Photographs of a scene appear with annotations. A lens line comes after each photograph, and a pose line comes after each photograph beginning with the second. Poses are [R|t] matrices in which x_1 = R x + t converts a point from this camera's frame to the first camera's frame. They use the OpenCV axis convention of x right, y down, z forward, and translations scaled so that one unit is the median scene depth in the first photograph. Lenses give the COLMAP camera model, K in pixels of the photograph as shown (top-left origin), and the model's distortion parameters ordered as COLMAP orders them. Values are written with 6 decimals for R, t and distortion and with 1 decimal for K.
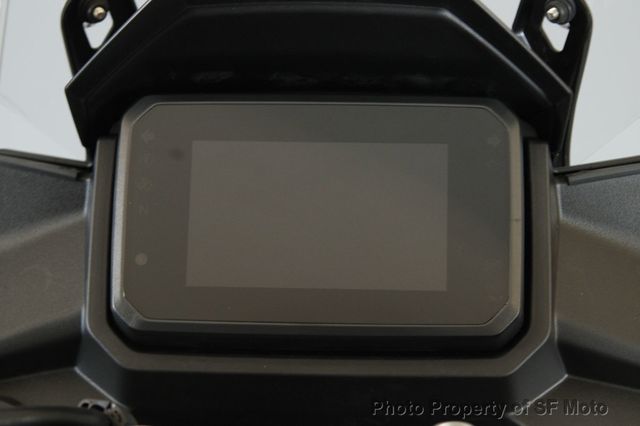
lens RADIAL K [[2216.9, 0, 320.0], [0, 2216.9, 213.0], [0, 0, 1]] dist [0.006520, 0.002901]
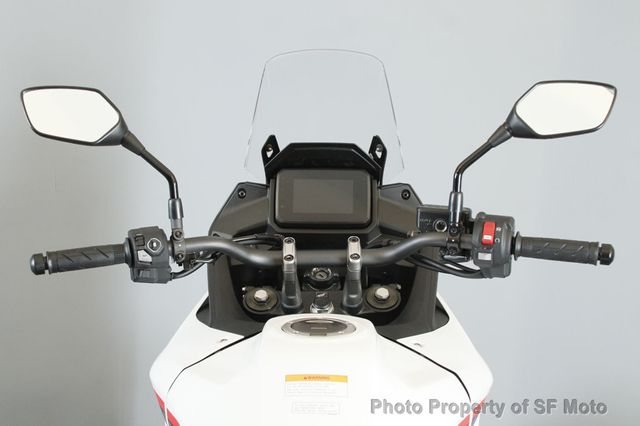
lens RADIAL K [[903.9, 0, 320.0], [0, 903.9, 213.0], [0, 0, 1]] dist [-0.134269, 0.051274]
pose [[0.999761, -0.002144, 0.021750, -0.044275], [0.002036, 0.999985, 0.005009, 0.023605], [-0.021760, -0.004964, 0.999751, -0.741415]]
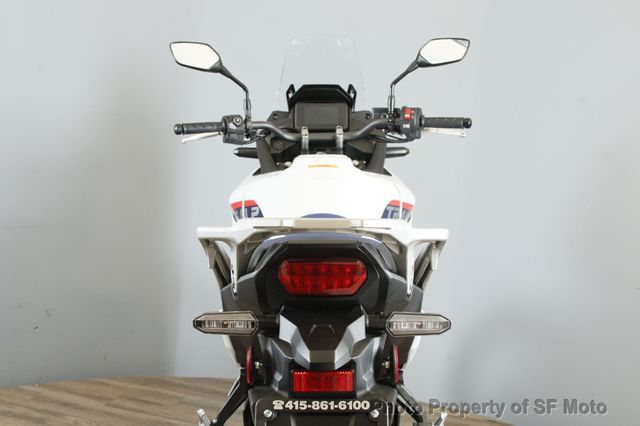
lens RADIAL K [[903.9, 0, 320.0], [0, 903.9, 213.0], [0, 0, 1]] dist [-0.134269, 0.051274]
pose [[0.998984, -0.007465, 0.044435, -0.144296], [0.011329, 0.996114, -0.087345, 0.599021], [-0.043610, 0.087759, 0.995187, -2.051065]]
